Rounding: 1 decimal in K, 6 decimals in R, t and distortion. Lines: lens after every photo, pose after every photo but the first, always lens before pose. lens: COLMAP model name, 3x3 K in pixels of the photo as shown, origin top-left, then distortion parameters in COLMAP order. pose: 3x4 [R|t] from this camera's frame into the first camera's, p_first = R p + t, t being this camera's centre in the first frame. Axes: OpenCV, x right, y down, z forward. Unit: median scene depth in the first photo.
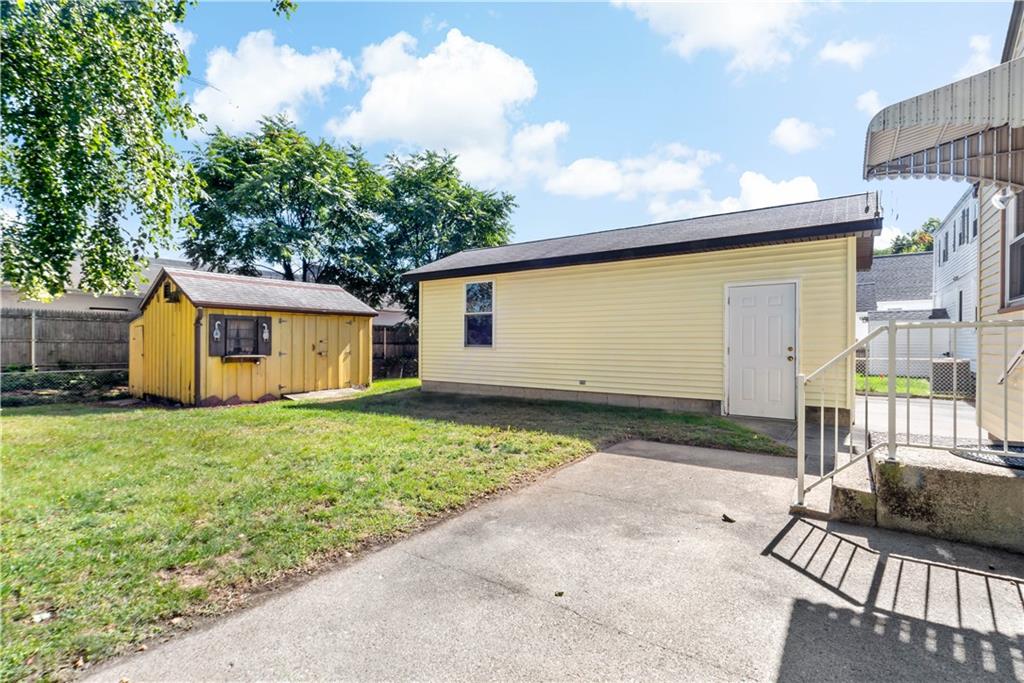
lens RADIAL K [[466.7, 0, 510.2], [0, 466.7, 345.6], [0, 0, 1]] dist [-0.002101, 0.001244]
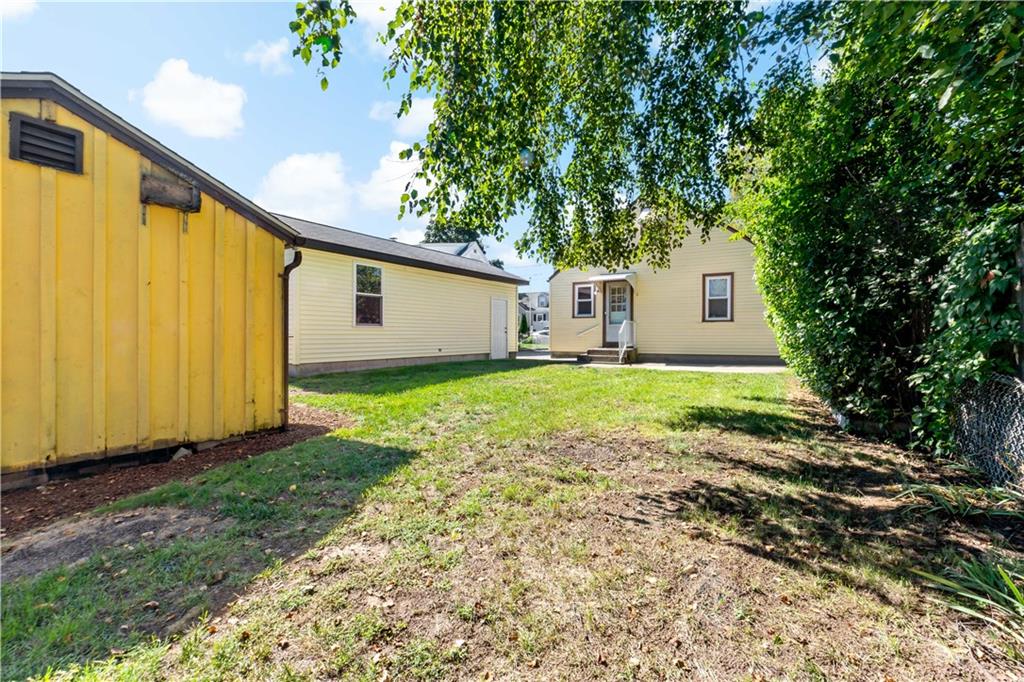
lens RADIAL K [[466.7, 0, 514.9], [0, 466.7, 338.3], [0, 0, 1]] dist [-0.002101, 0.001244]
pose [[-0.075609, -0.006212, 0.997118, -1.235847], [0.004166, 0.999970, 0.006545, 0.029516], [-0.997129, 0.004649, -0.075581, 0.781517]]
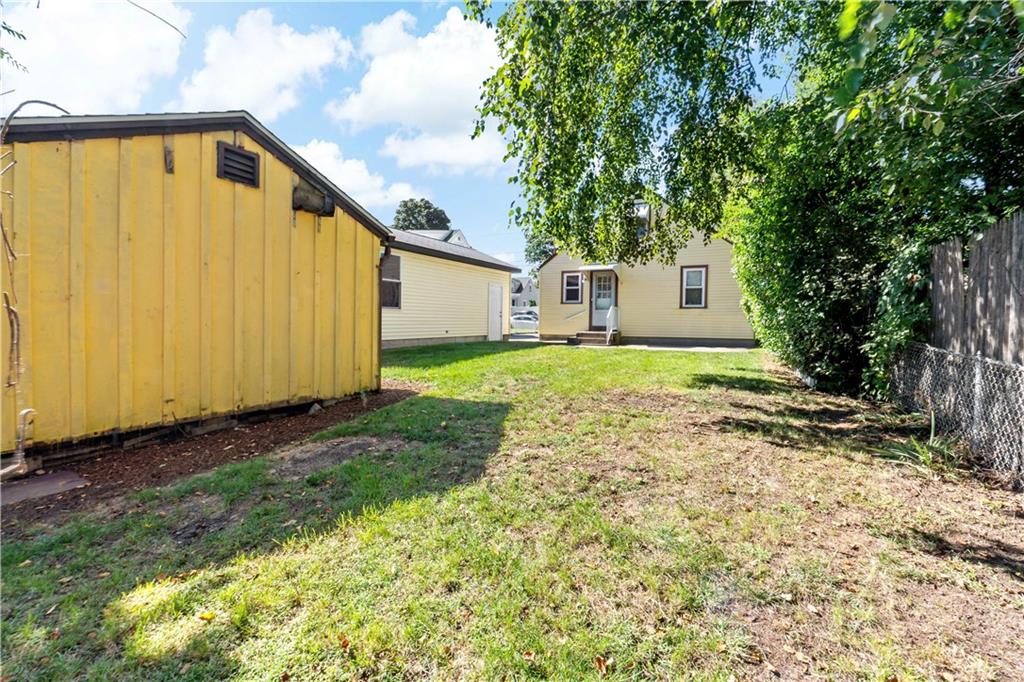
lens RADIAL K [[466.7, 0, 511.0], [0, 466.7, 333.7], [0, 0, 1]] dist [-0.002101, 0.001244]
pose [[-0.150843, -0.027821, 0.988166, -1.369204], [-0.003132, 0.999612, 0.027665, 0.035790], [-0.988553, 0.001078, -0.150872, 0.931268]]
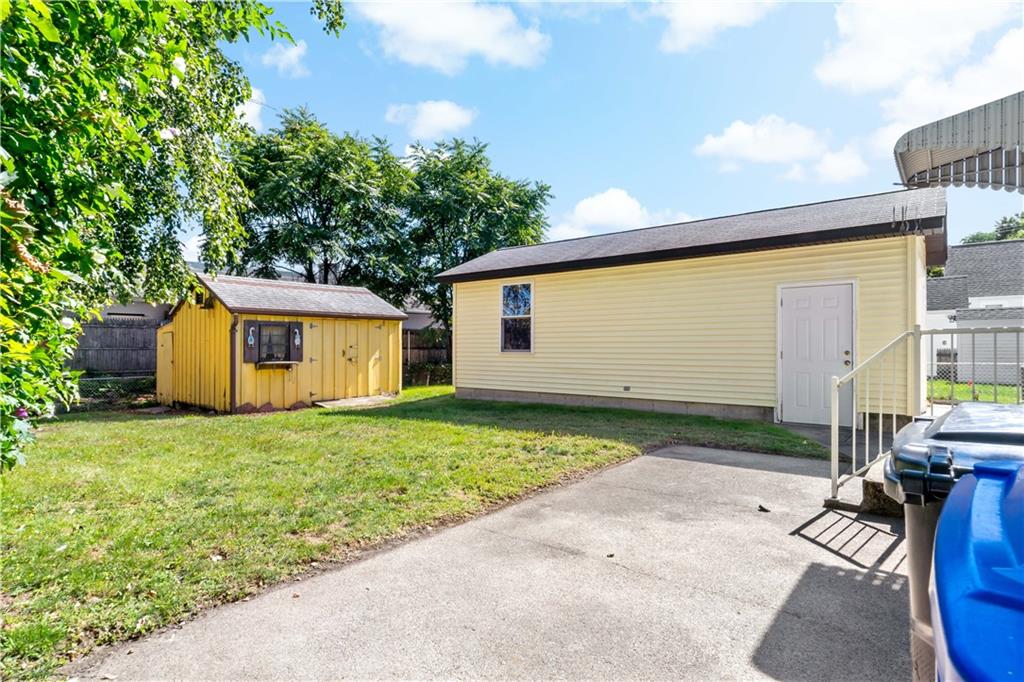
lens RADIAL K [[534.6, 0, 507.5], [0, 534.6, 346.8], [0, 0, 1]] dist [-0.000075, 0.000939]
pose [[0.997948, -0.005247, -0.063816, -0.016178], [0.004859, 0.999969, -0.006244, -0.001185], [0.063847, 0.005921, 0.997942, -0.094216]]
